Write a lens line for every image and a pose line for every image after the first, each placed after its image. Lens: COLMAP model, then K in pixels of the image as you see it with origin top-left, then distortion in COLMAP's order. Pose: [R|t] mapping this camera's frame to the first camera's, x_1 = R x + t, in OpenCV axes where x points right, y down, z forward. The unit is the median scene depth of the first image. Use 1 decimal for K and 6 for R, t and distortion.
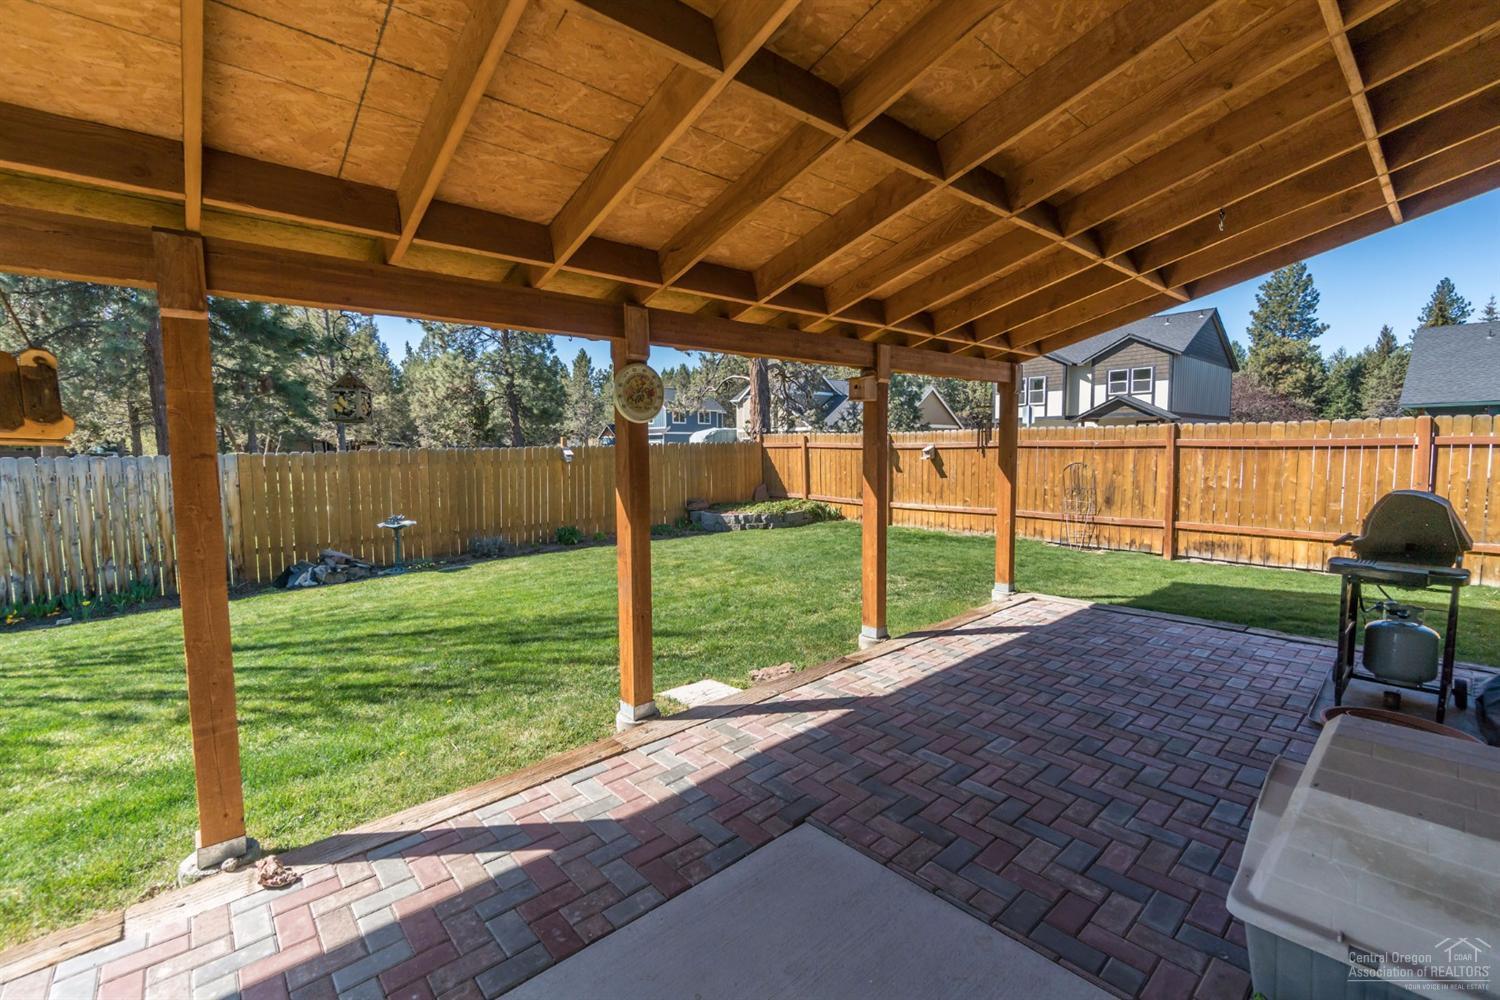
lens RADIAL K [[652.0, 0, 752.9], [0, 652.0, 488.7], [0, 0, 1]] dist [0.003204, 0.001313]
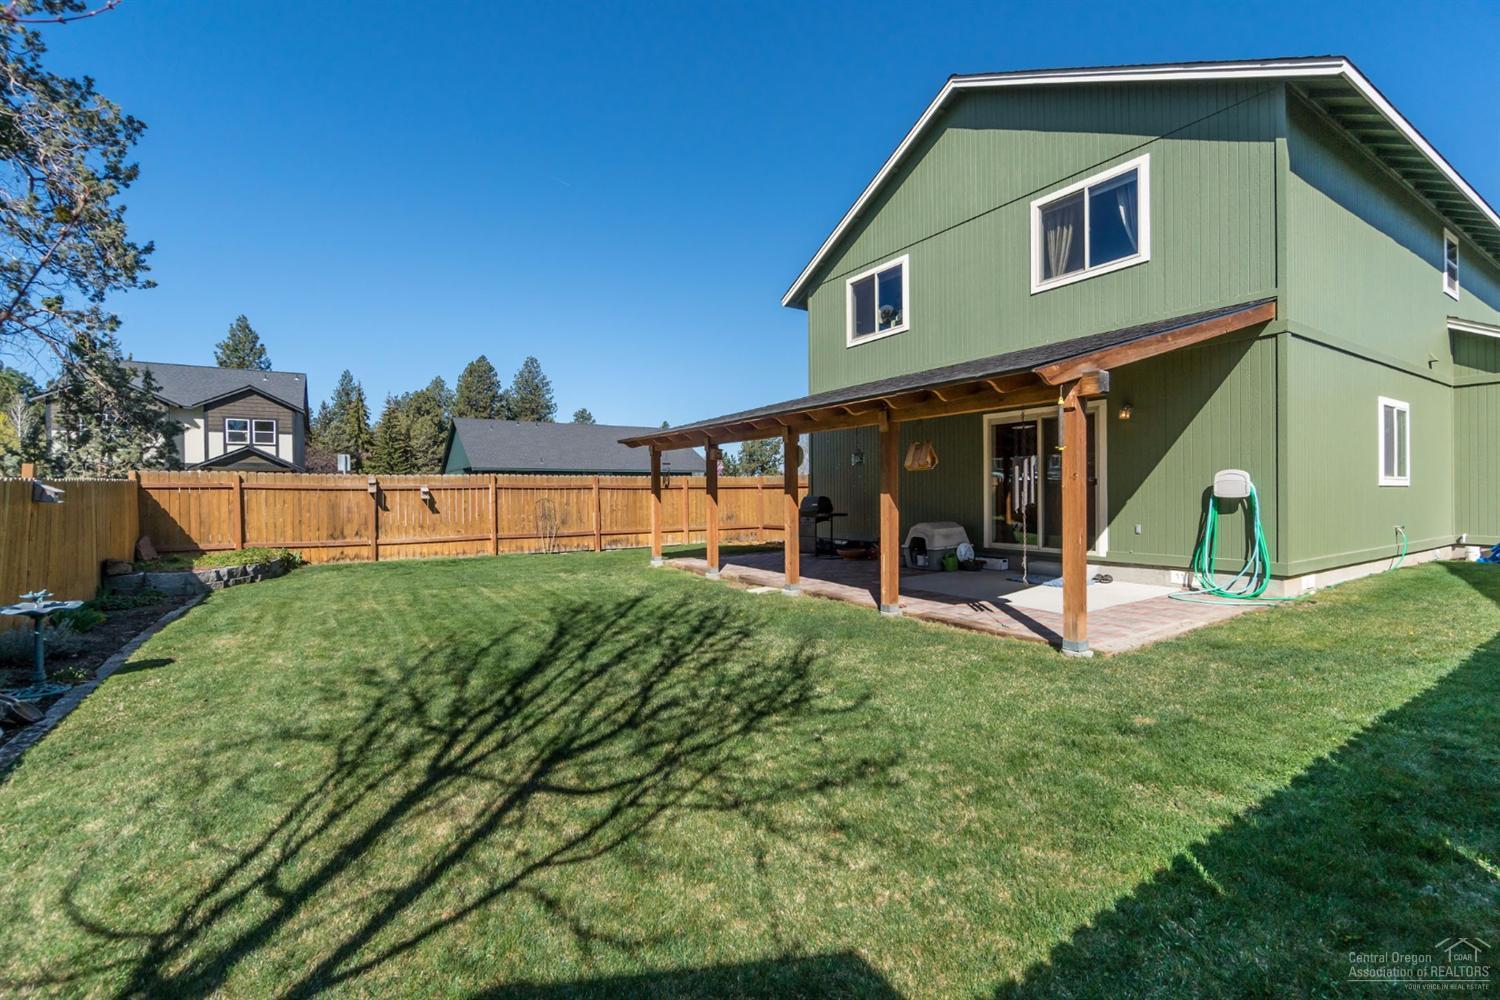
lens RADIAL K [[652.0, 0, 752.4], [0, 652.0, 494.1], [0, 0, 1]] dist [0.003204, 0.001313]
pose [[0.163404, 0.004271, 0.986550, -0.717125], [0.072243, 0.997254, -0.016283, 0.007647], [-0.983911, 0.073932, 0.162647, 0.209954]]
